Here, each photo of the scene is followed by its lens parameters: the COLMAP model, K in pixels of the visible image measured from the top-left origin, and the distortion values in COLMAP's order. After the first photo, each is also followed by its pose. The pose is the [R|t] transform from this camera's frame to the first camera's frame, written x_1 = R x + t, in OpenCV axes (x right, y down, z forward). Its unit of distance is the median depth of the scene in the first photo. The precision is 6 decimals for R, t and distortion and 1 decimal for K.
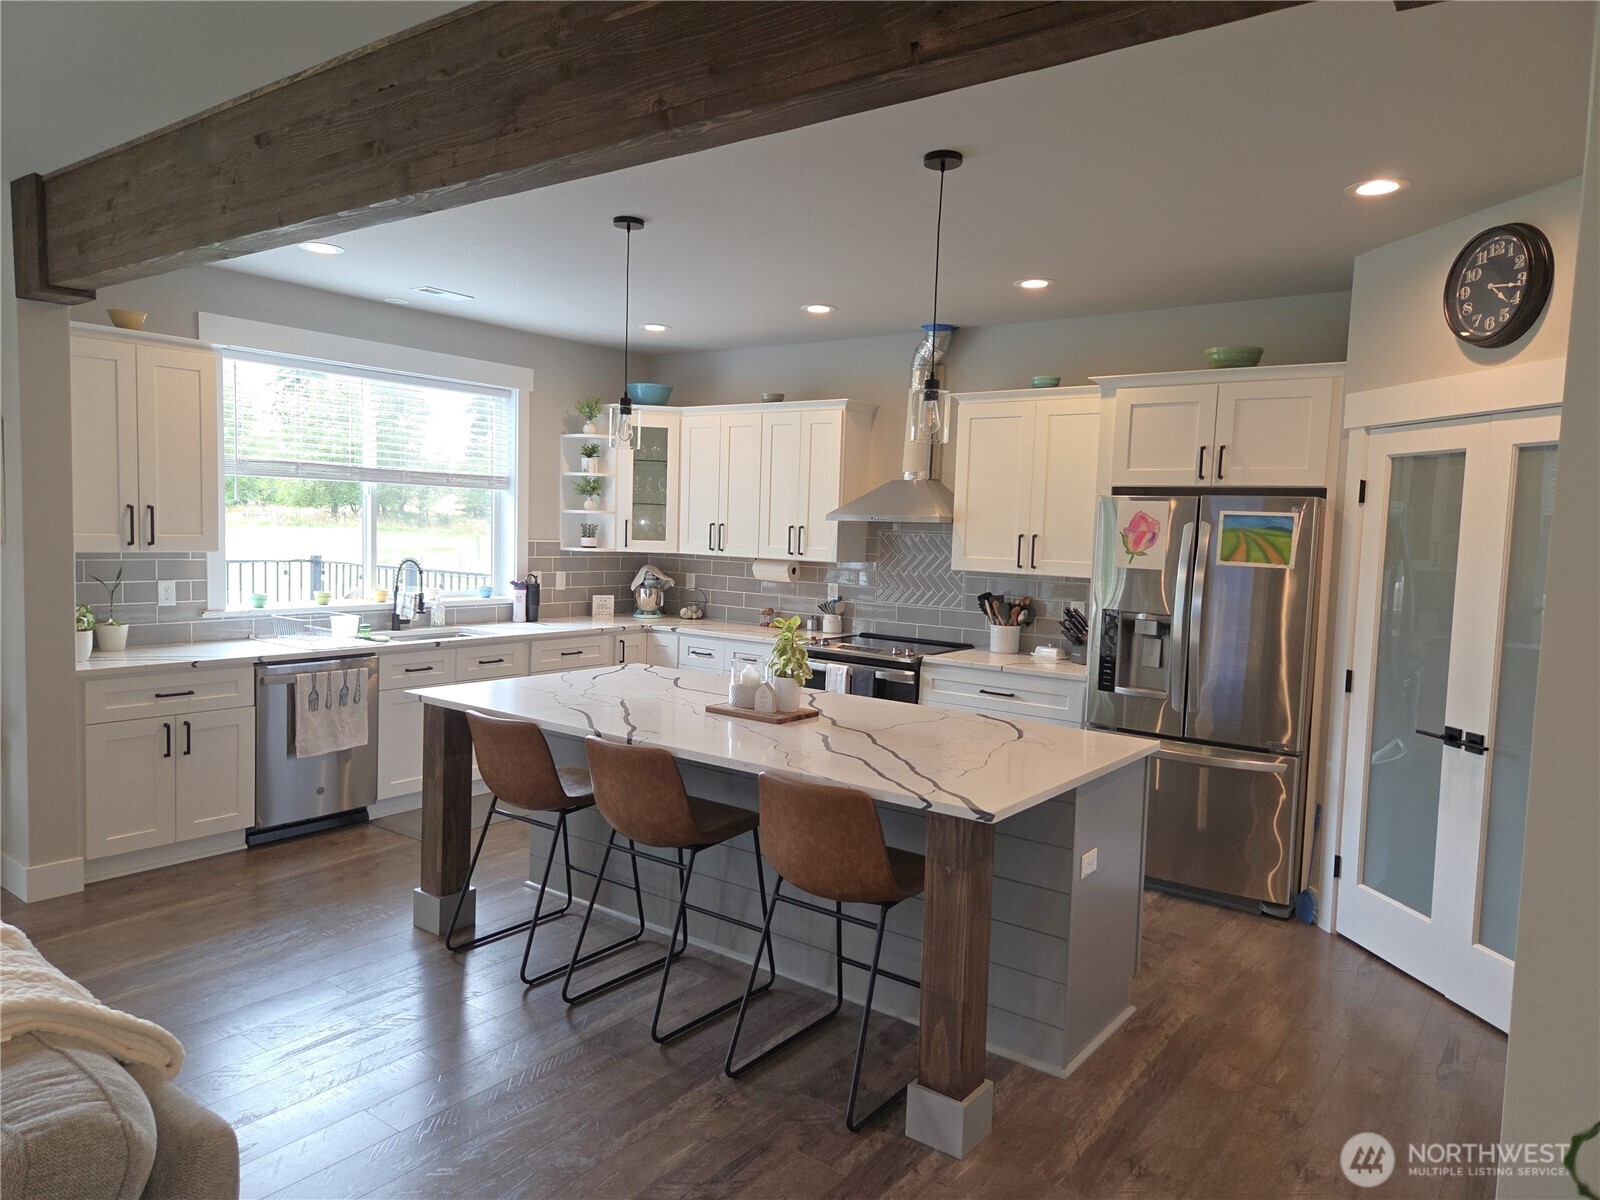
lens RADIAL K [[1071.2, 0, 788.1], [0, 1071.2, 605.6], [0, 0, 1]] dist [0.064475, -0.052228]
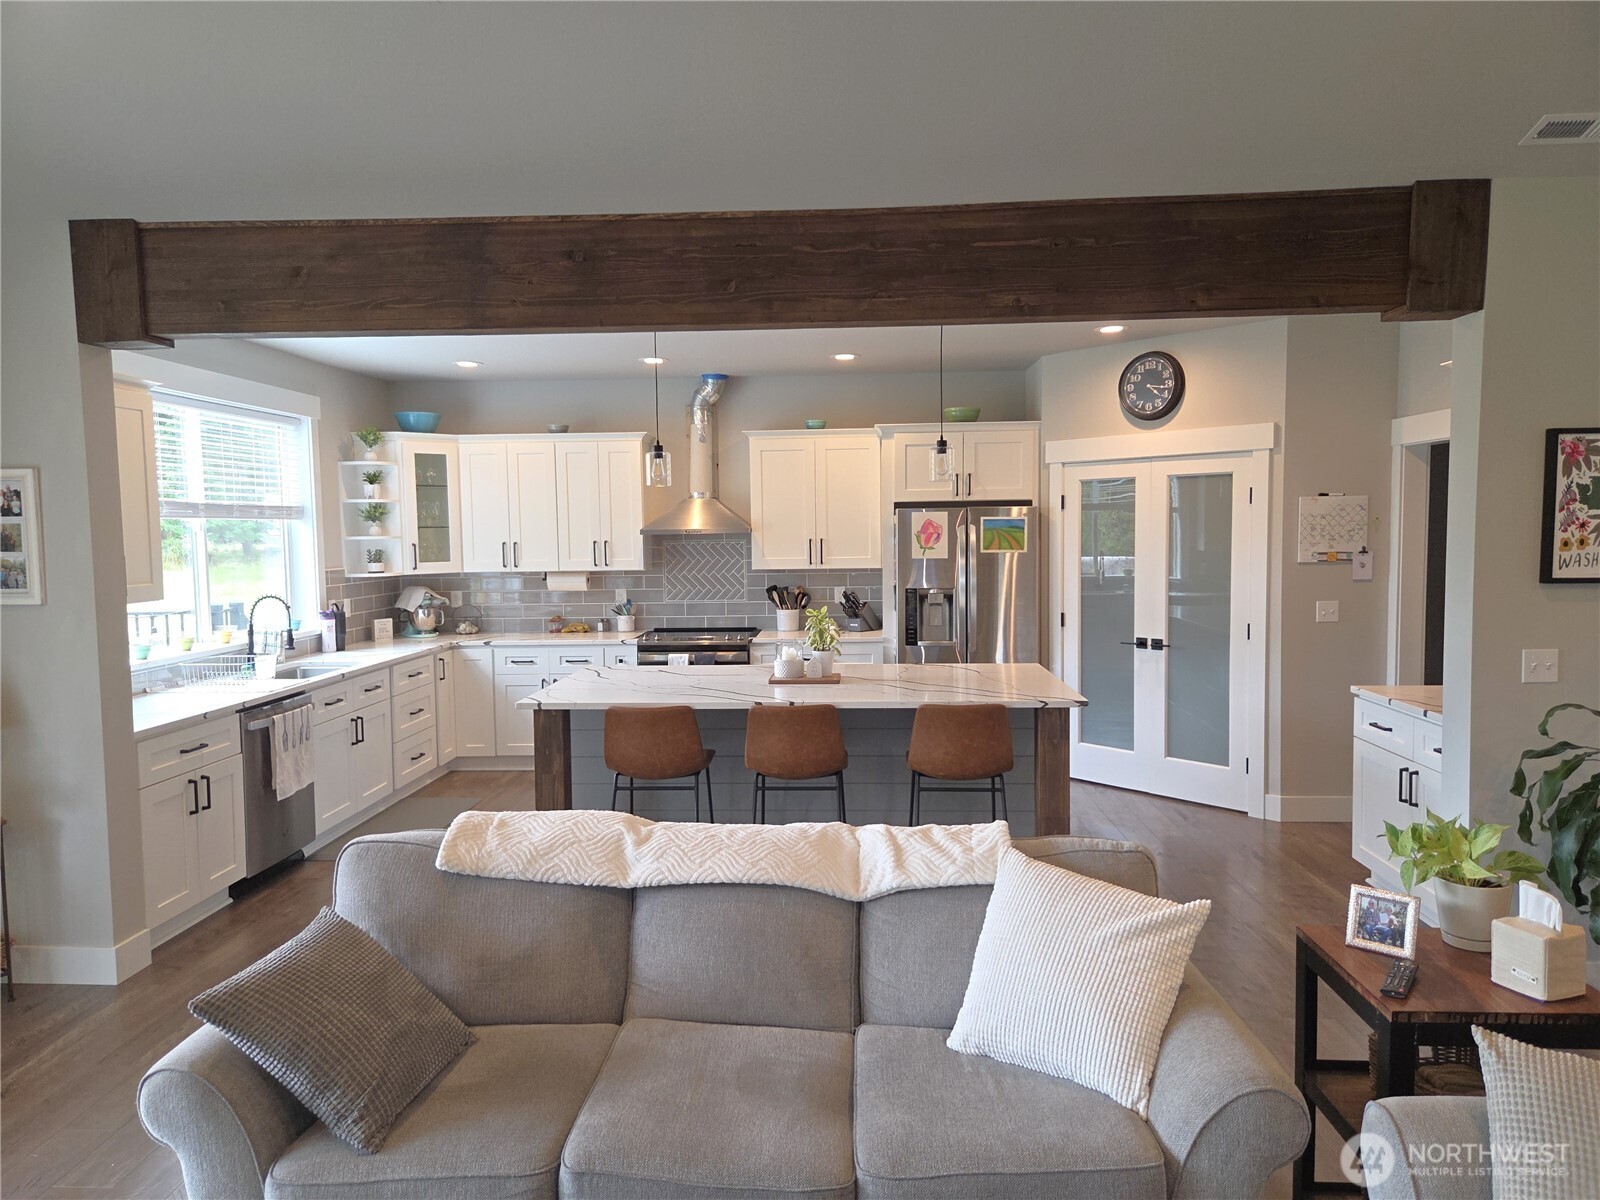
lens RADIAL K [[1071.2, 0, 796.7], [0, 1071.2, 602.4], [0, 0, 1]] dist [0.064475, -0.052228]
pose [[0.828494, -0.083550, 0.553731, -0.498777], [0.084662, 0.996130, 0.023630, -0.019571], [-0.553562, 0.027302, 0.832361, -0.079818]]
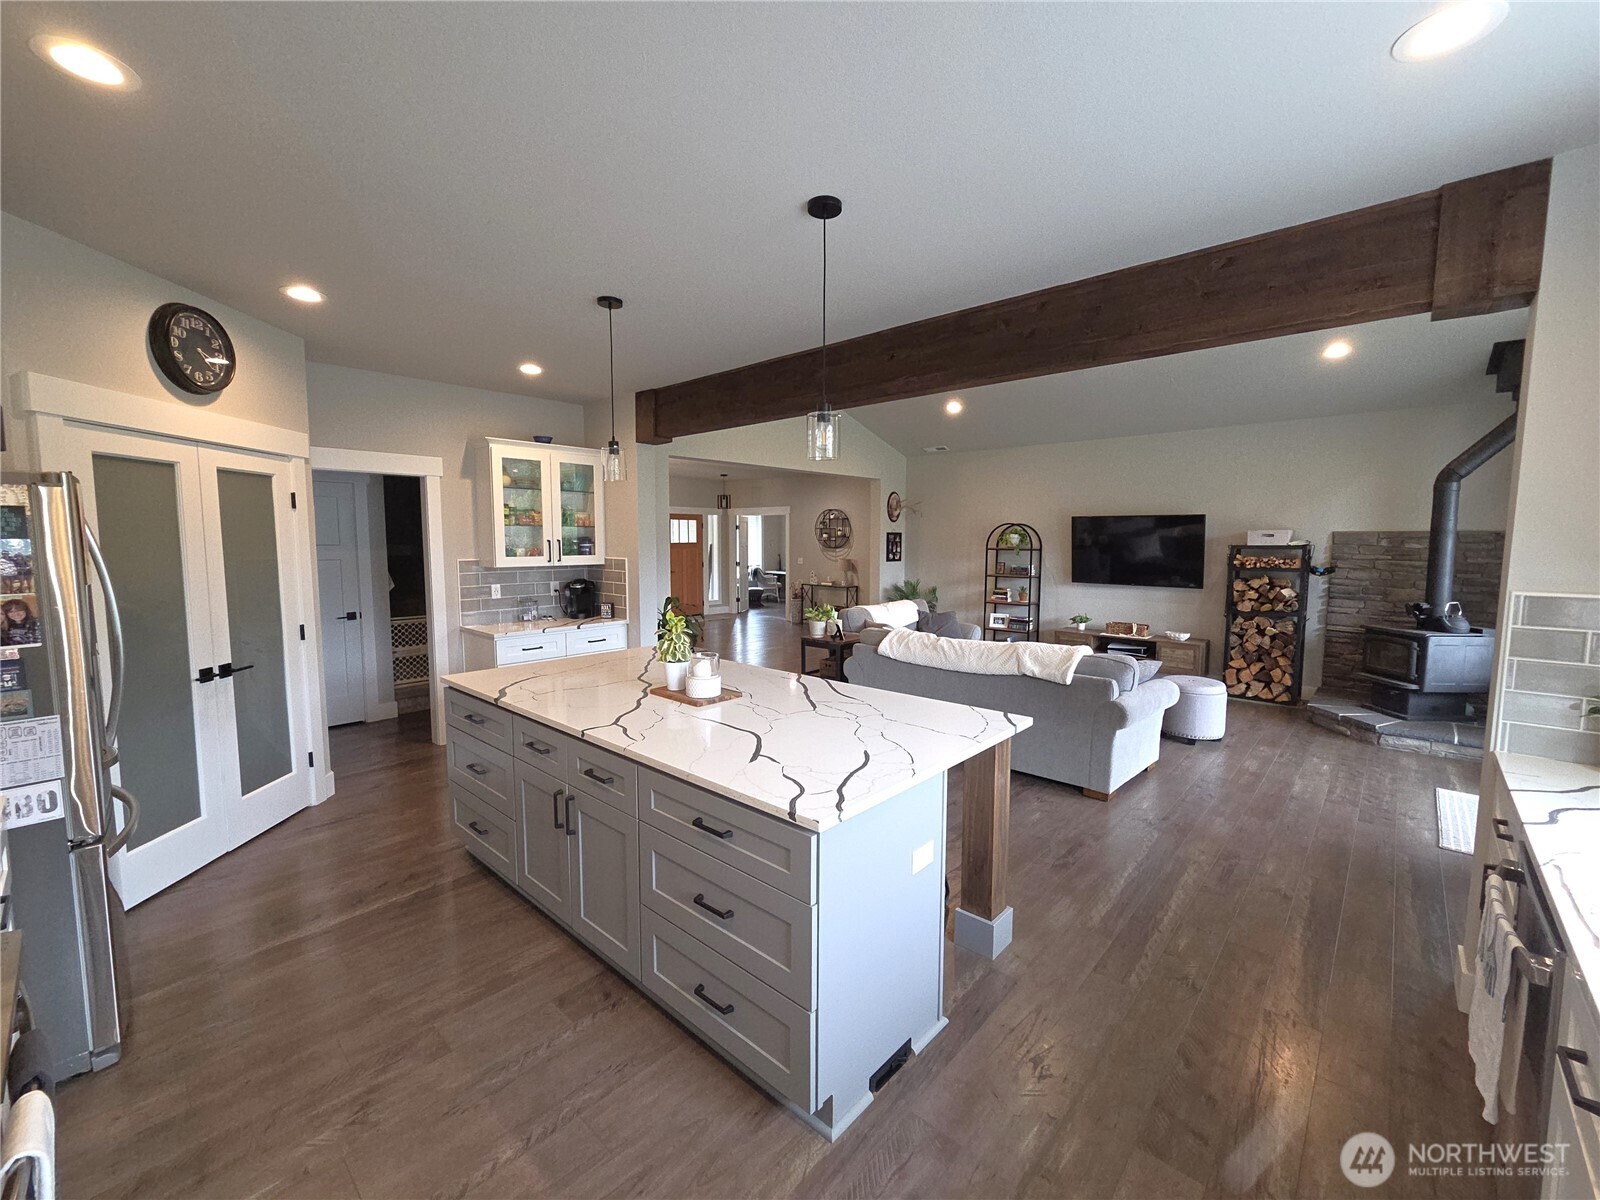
lens RADIAL K [[657.5, 0, 800.4], [0, 657.5, 597.9], [0, 0, 1]] dist [-0.000650, 0.000143]
pose [[-0.995205, -0.043859, 0.087422, -0.129254], [-0.028207, 0.984548, 0.172831, -0.088370], [-0.093652, 0.169536, -0.981064, 1.090882]]
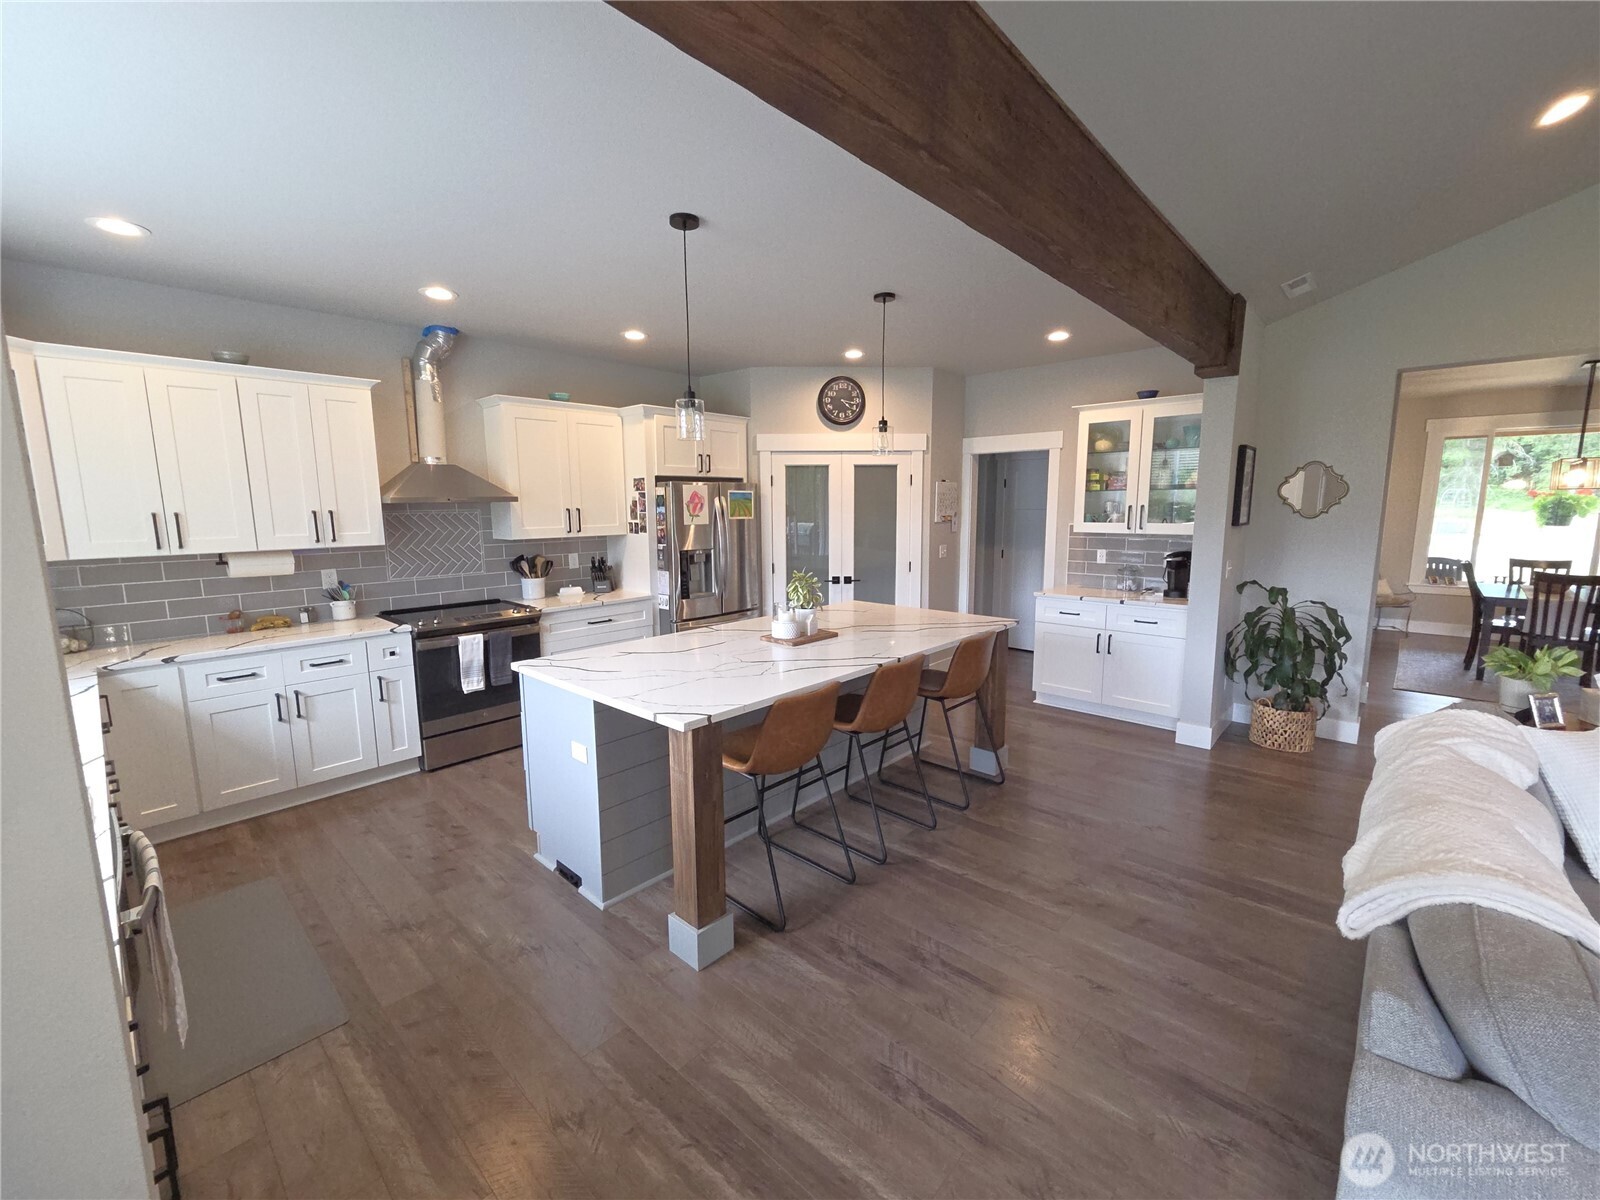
lens RADIAL K [[657.5, 0, 803.5], [0, 657.5, 595.7], [0, 0, 1]] dist [-0.000650, 0.000143]
pose [[0.091215, -0.171913, 0.980880, -0.564746], [0.088598, 0.982481, 0.163954, -0.063271], [-0.991882, 0.071949, 0.104848, 0.579291]]
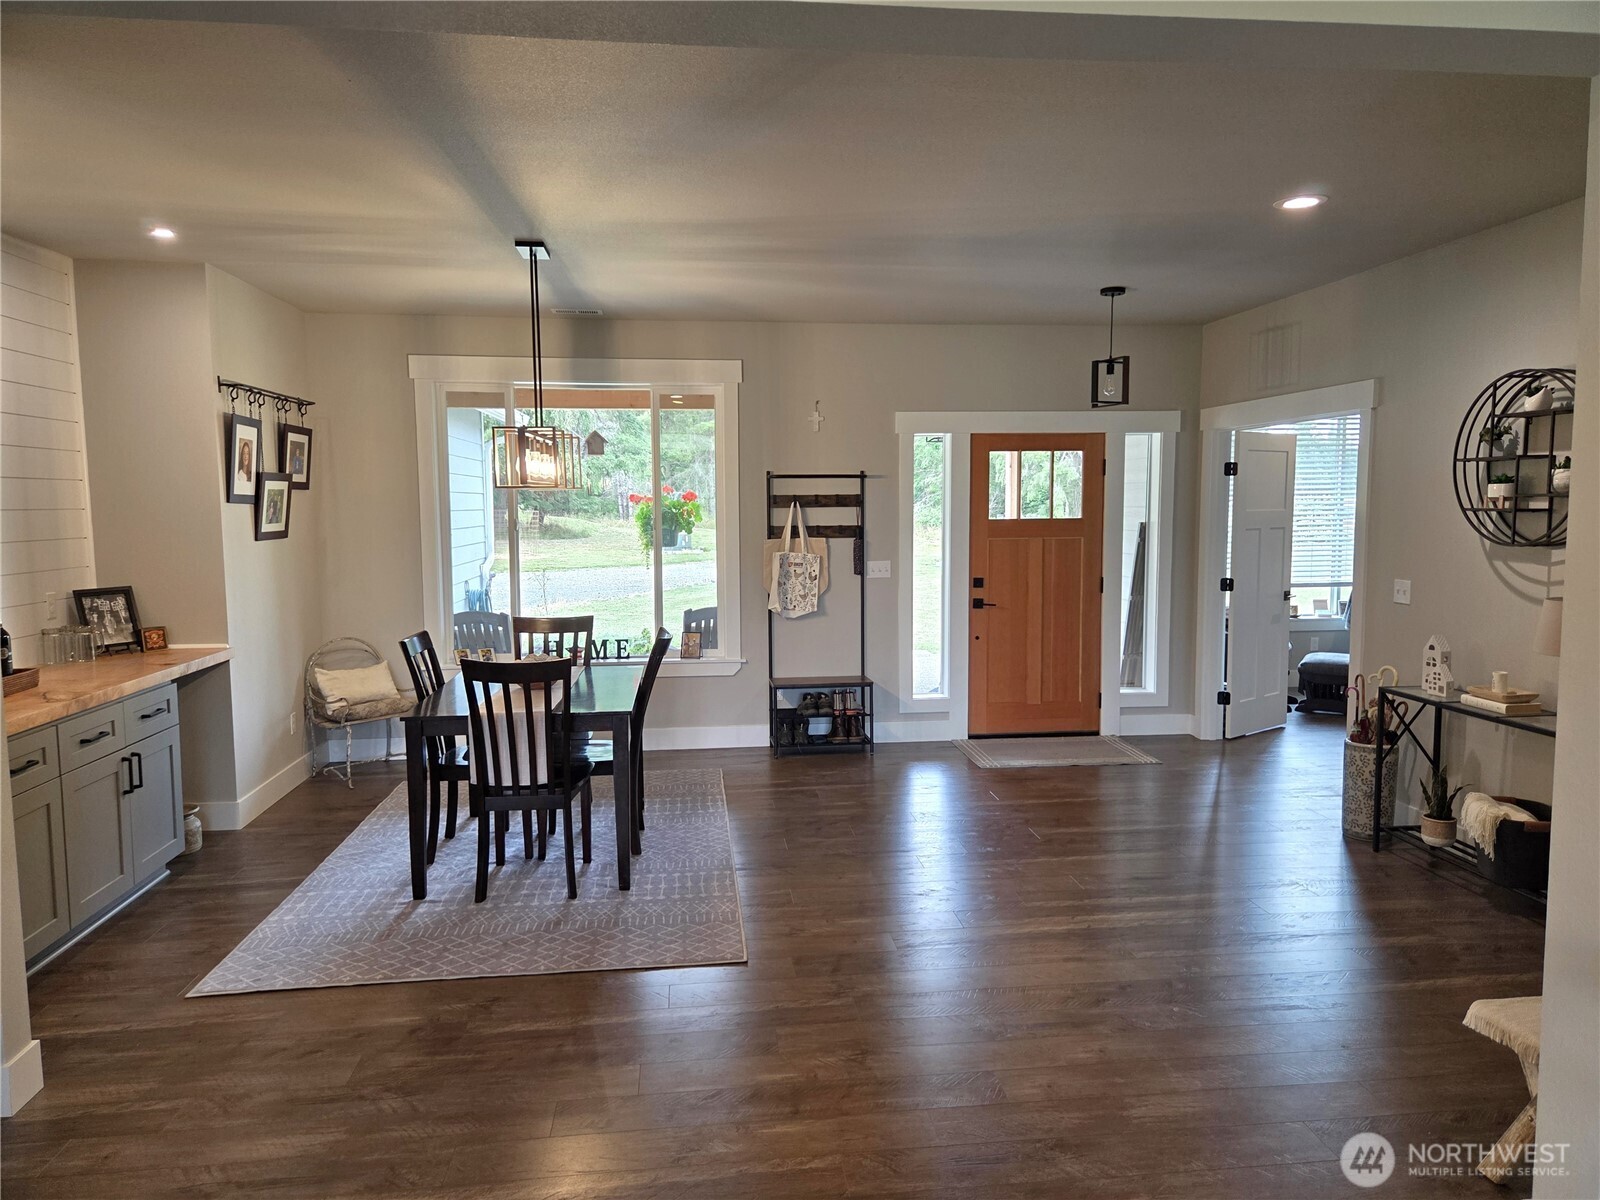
lens RADIAL K [[1071.2, 0, 810.7], [0, 1071.2, 597.4], [0, 0, 1]] dist [0.064475, -0.052228]
pose [[-0.695850, -0.089351, 0.712608, -0.232526], [0.041854, 0.985499, 0.164437, -0.004061], [-0.716967, 0.144249, -0.682020, -0.011298]]
